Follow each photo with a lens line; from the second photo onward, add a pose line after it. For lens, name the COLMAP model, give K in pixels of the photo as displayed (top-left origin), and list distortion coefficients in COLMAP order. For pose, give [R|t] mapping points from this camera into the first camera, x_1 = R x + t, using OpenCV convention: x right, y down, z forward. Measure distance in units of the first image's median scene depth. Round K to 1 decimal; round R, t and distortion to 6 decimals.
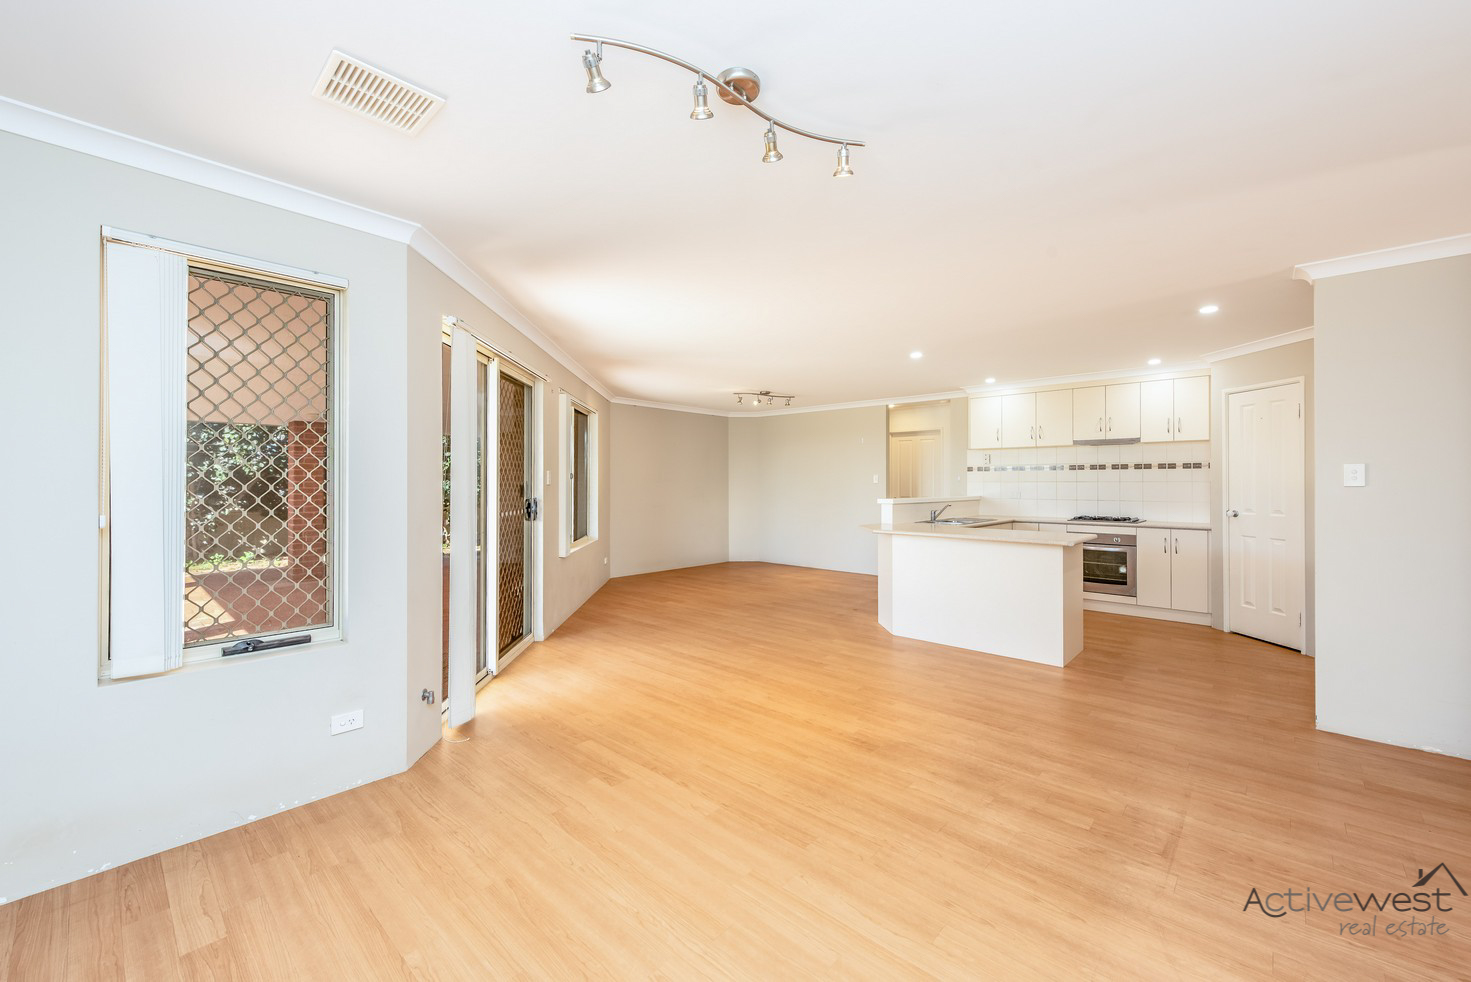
lens RADIAL K [[589.8, 0, 726.6], [0, 589.8, 486.7], [0, 0, 1]] dist [0.001689, -0.000148]
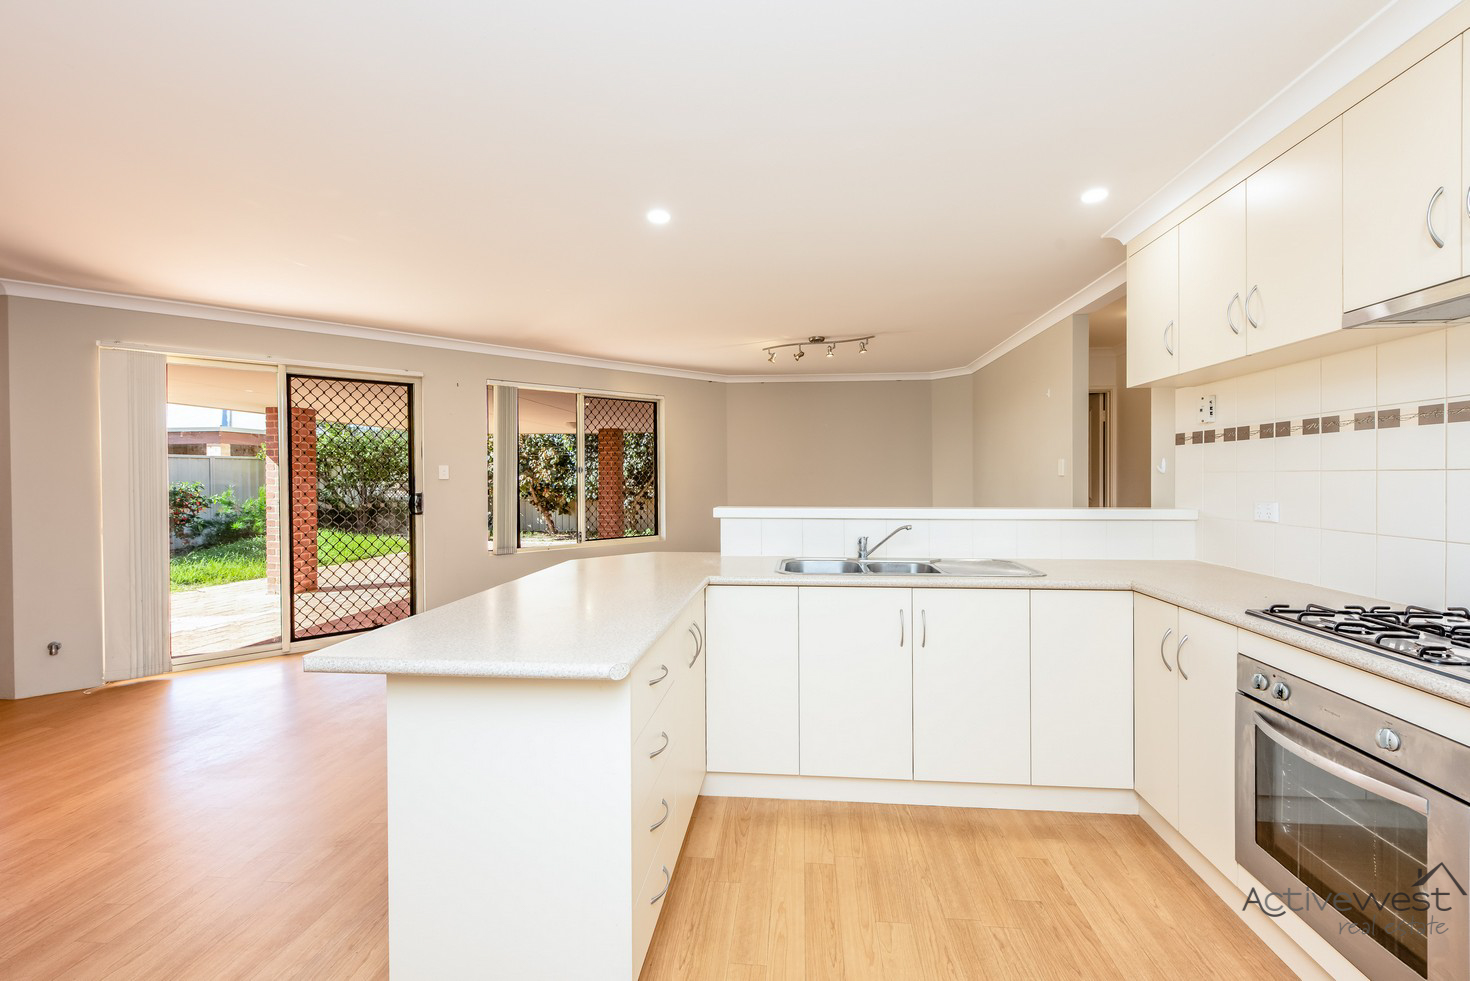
lens RADIAL K [[589.4, 0, 748.6], [0, 589.4, 483.5], [0, 0, 1]] dist [0.001689, -0.000148]
pose [[0.612899, 0.005497, -0.790142, 0.658504], [0.002235, 0.999960, 0.008690, -0.005680], [0.790158, -0.007092, 0.612862, 0.656255]]
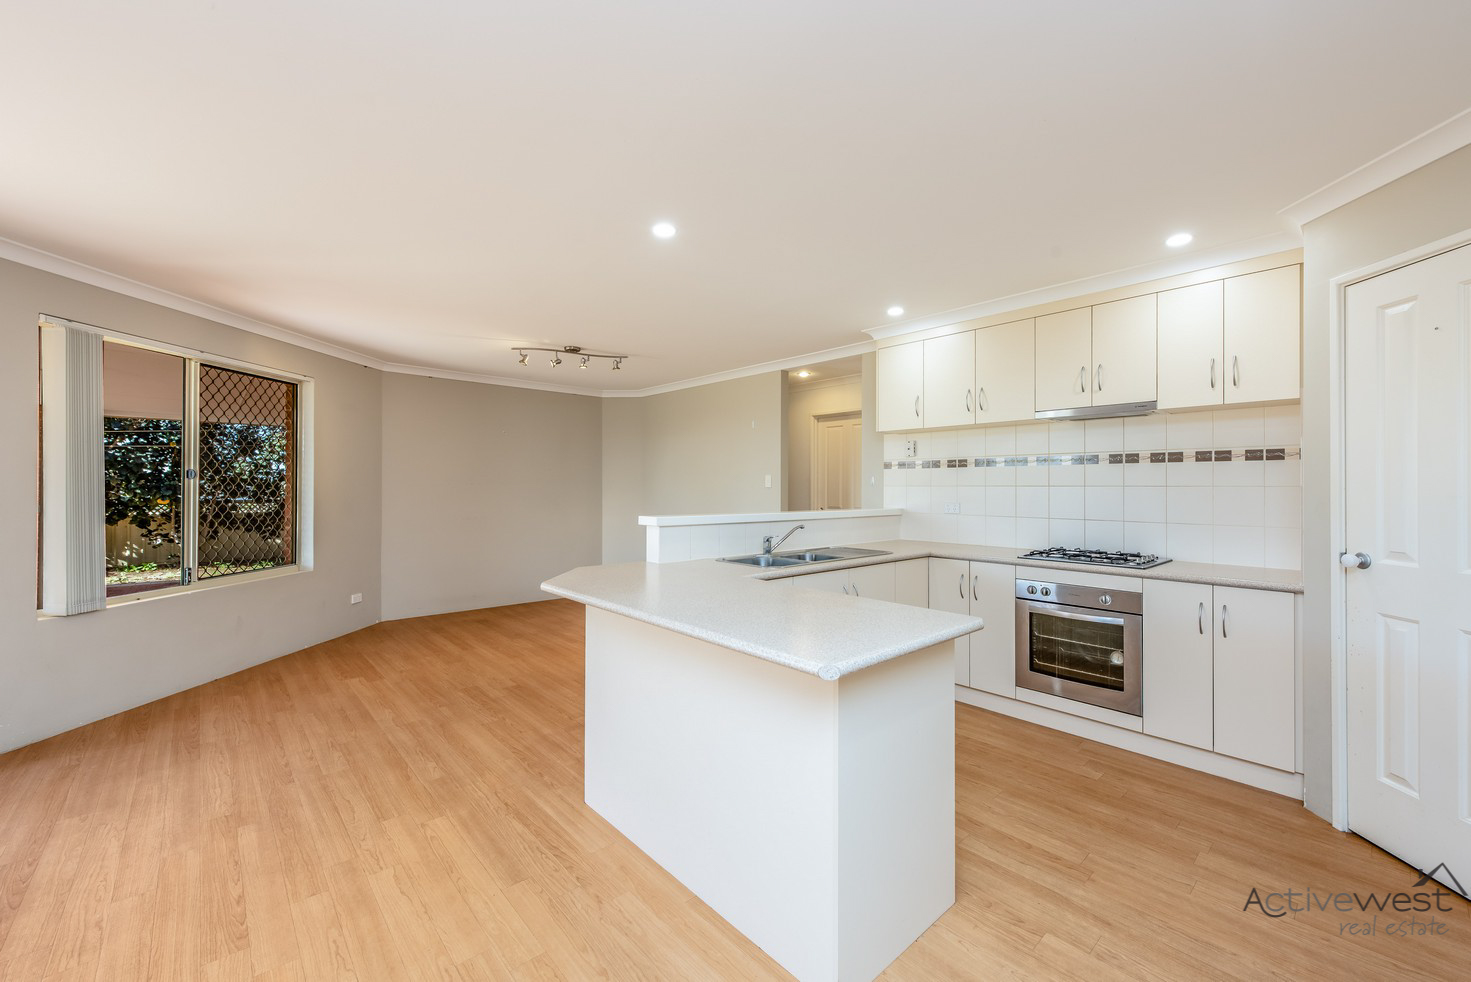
lens RADIAL K [[589.8, 0, 733.5], [0, 589.8, 490.2], [0, 0, 1]] dist [0.001689, -0.000148]
pose [[0.995972, 0.003813, -0.089580, 0.370820], [-0.003890, 0.999992, -0.000687, -0.003249], [0.089576, 0.001032, 0.995979, 0.443740]]
